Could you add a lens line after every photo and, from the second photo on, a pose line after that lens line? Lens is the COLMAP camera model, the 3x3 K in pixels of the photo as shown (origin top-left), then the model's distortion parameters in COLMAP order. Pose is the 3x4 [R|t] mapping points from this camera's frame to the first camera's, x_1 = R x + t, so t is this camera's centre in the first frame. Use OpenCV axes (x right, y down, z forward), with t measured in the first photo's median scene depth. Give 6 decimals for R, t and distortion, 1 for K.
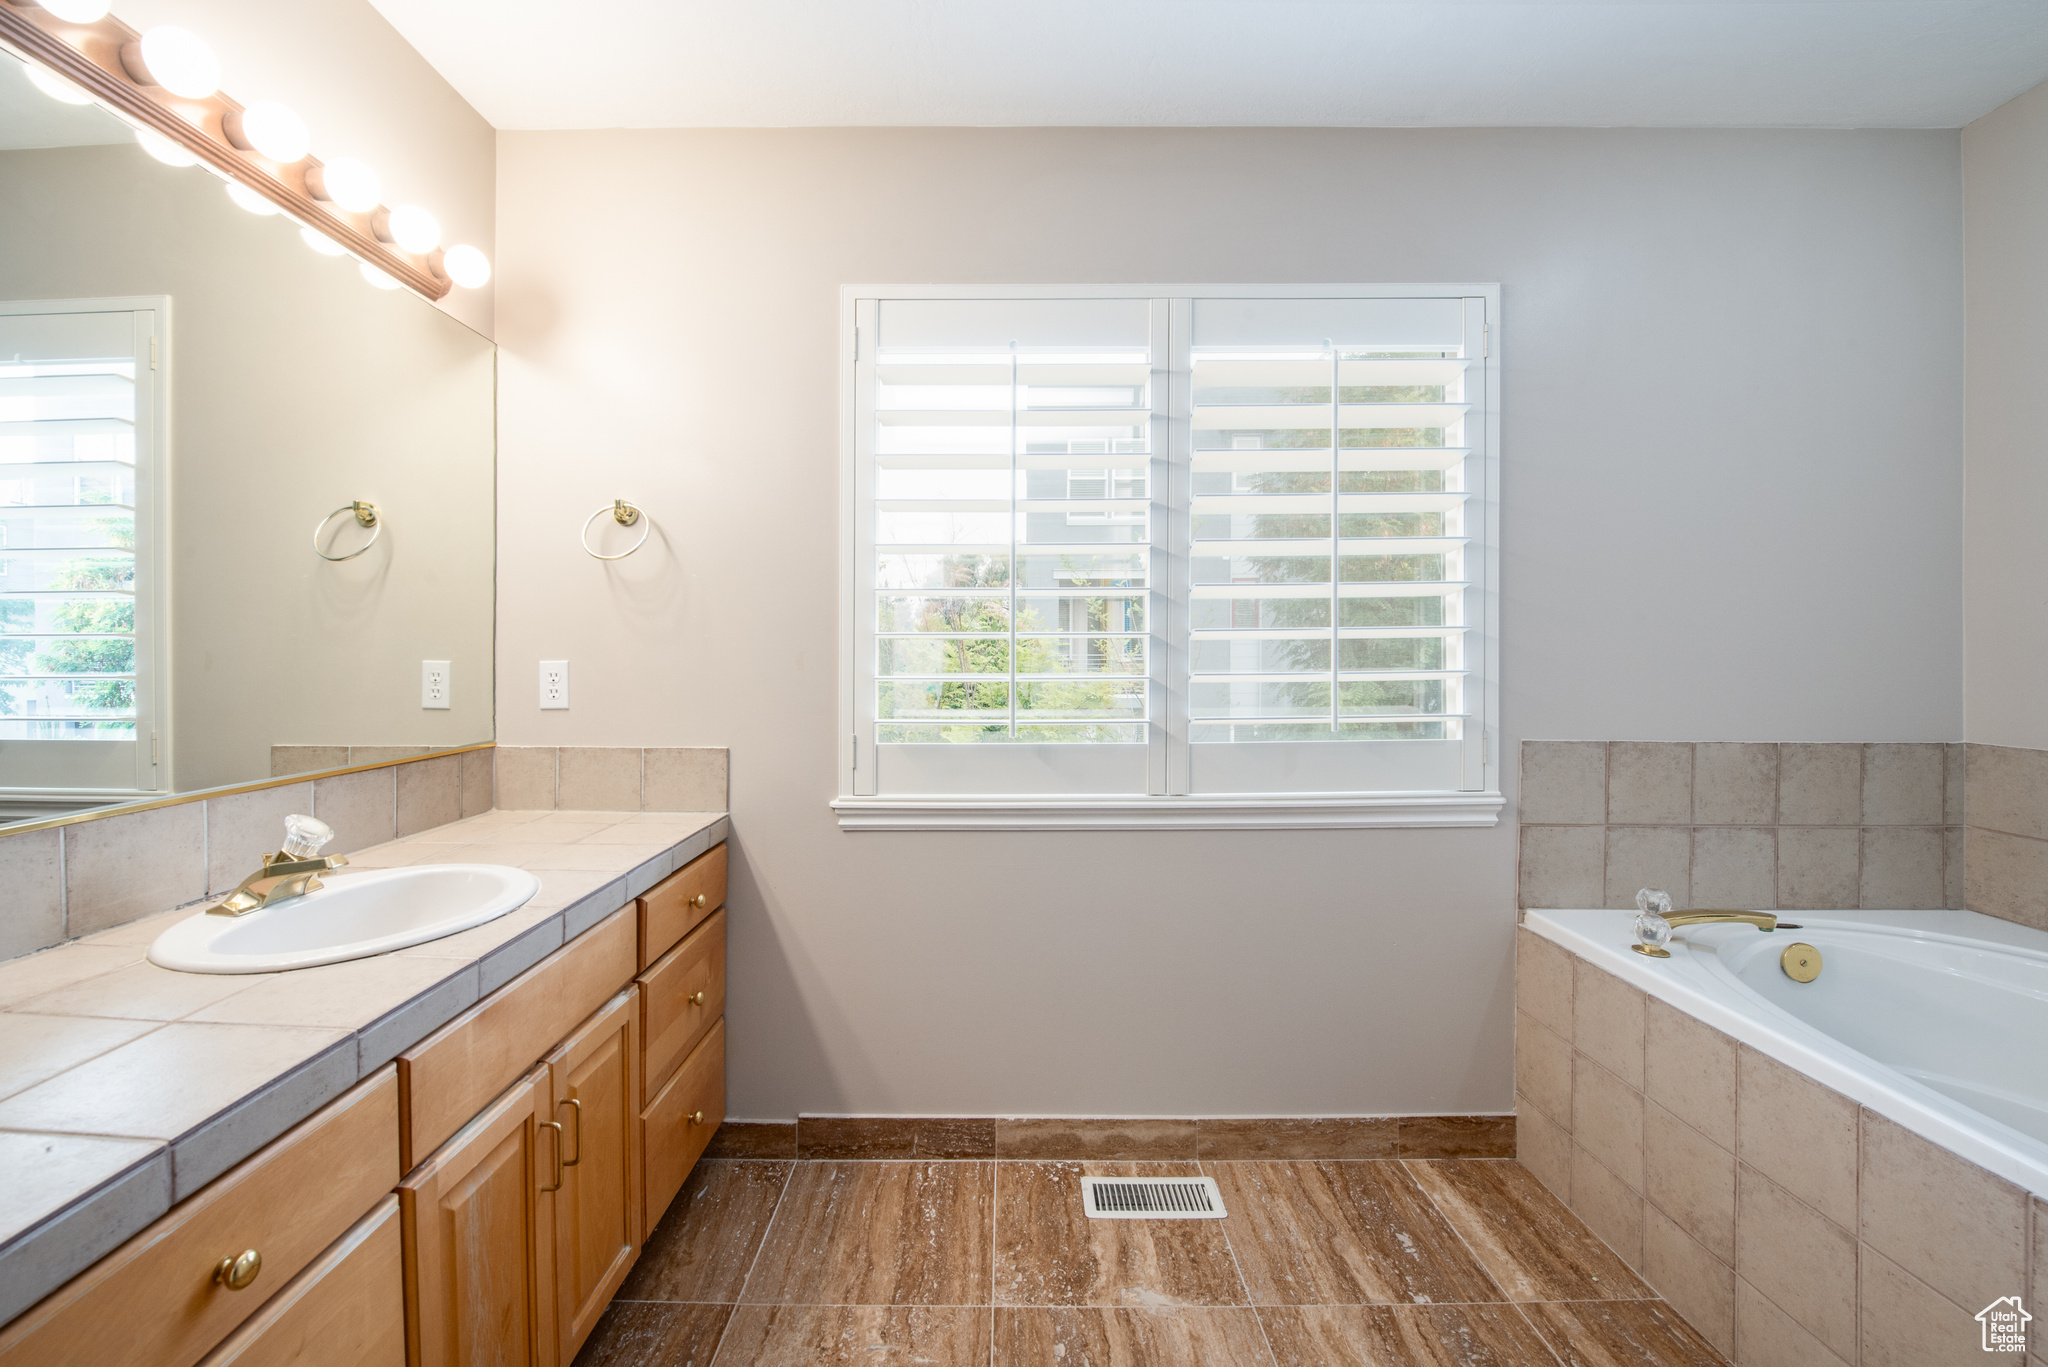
lens RADIAL K [[811.7, 0, 974.5], [0, 811.7, 643.2], [0, 0, 1]] dist [-0.022099, 0.001095]
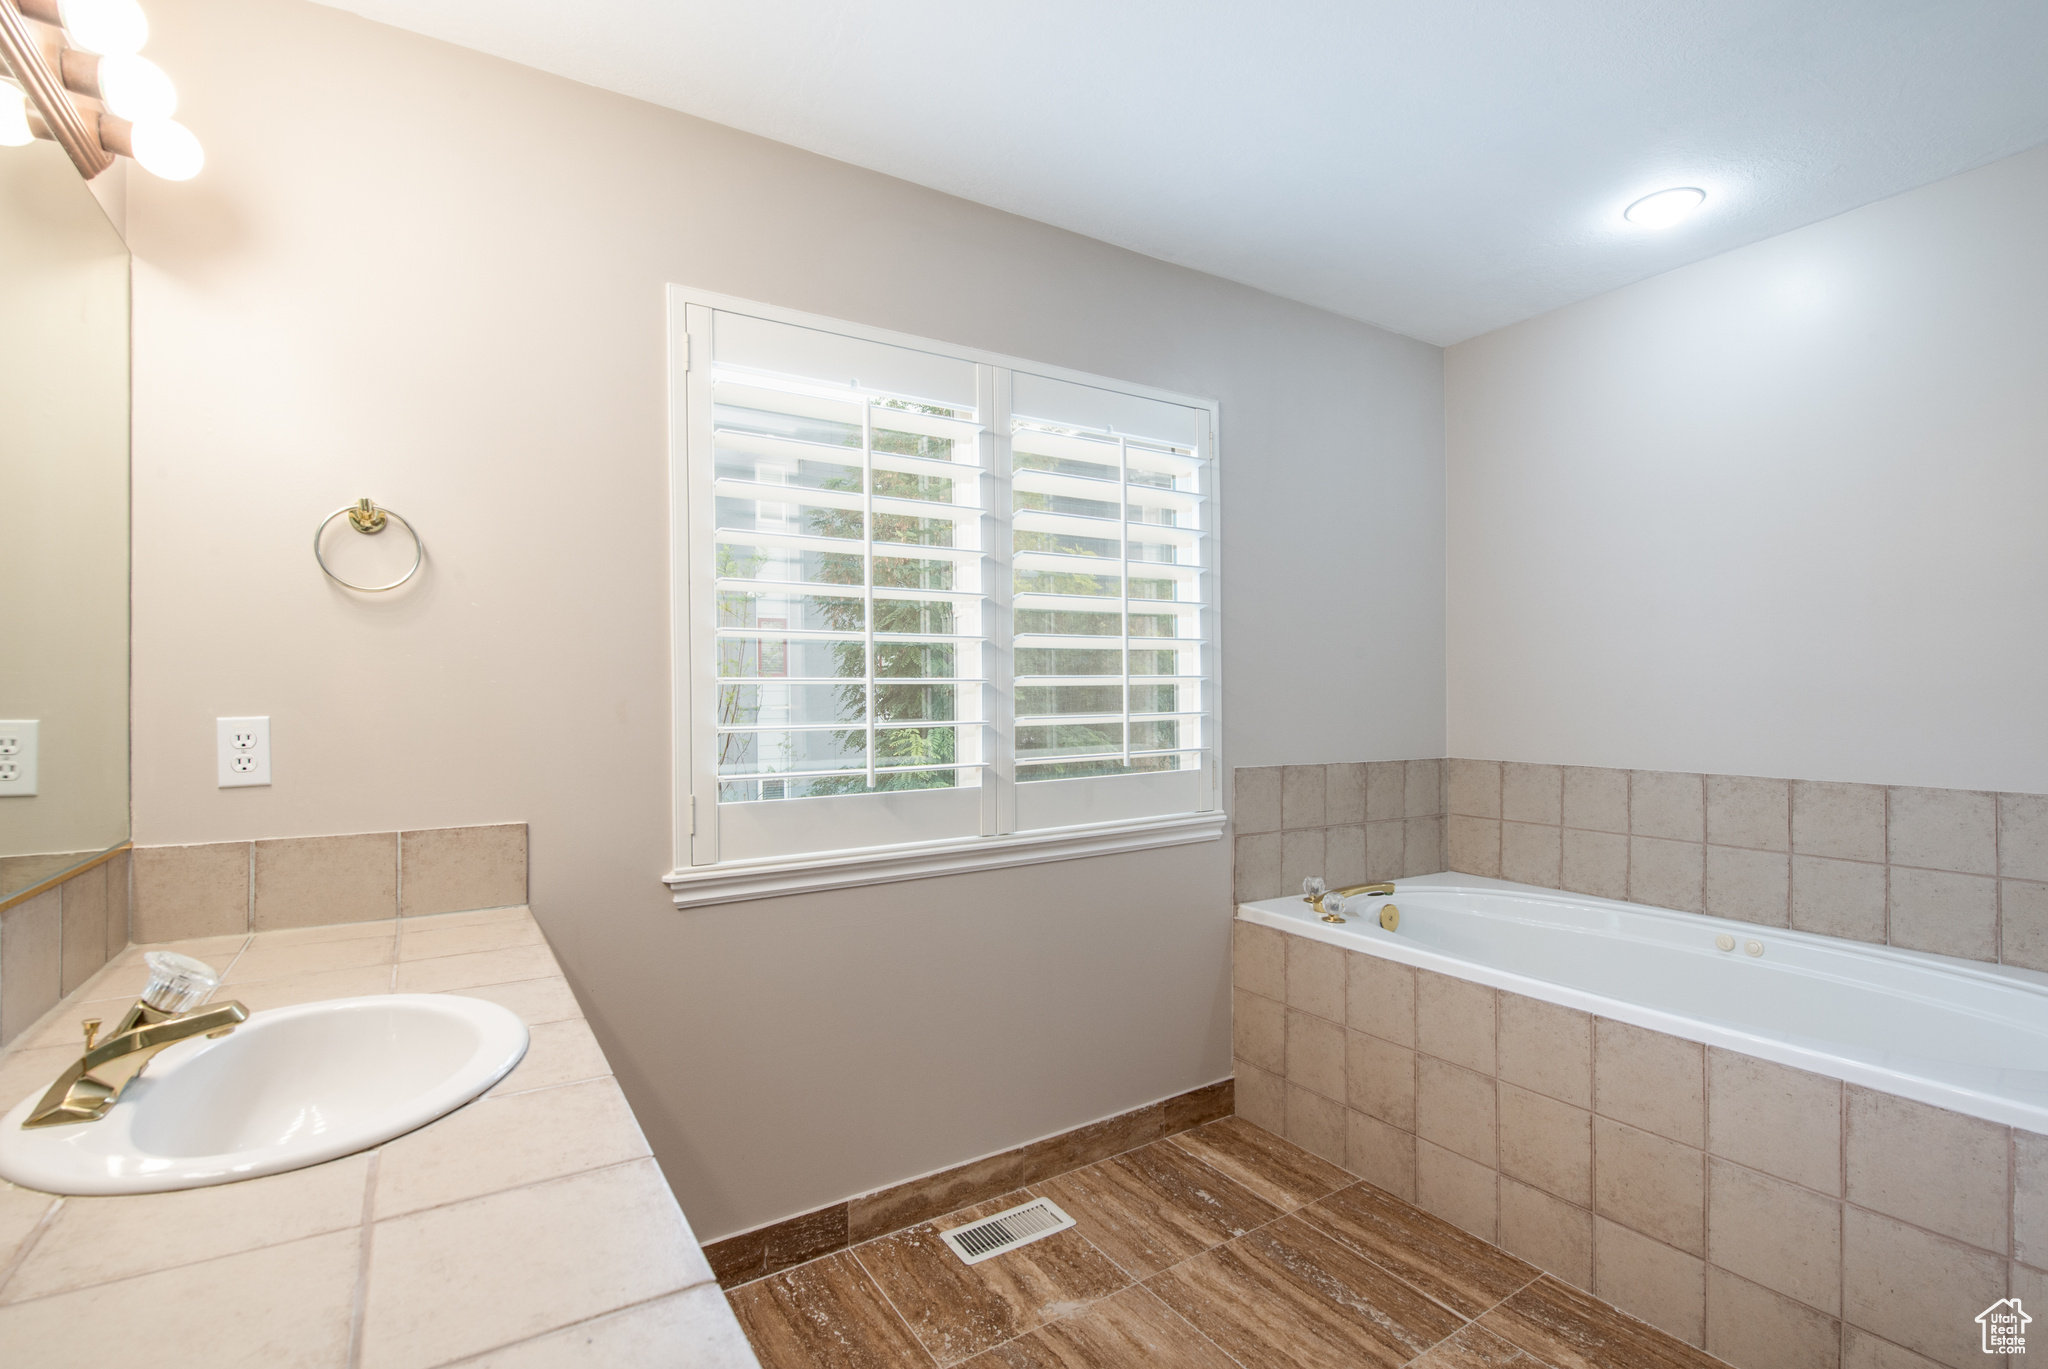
lens RADIAL K [[916.7, 0, 983.2], [0, 916.7, 650.6], [0, 0, 1]] dist [-0.007784, -0.004727]
pose [[0.844619, 0.022175, 0.534908, -0.422317], [0.002485, 0.998969, -0.045337, 0.003087], [-0.535362, 0.039622, 0.843693, 0.001867]]
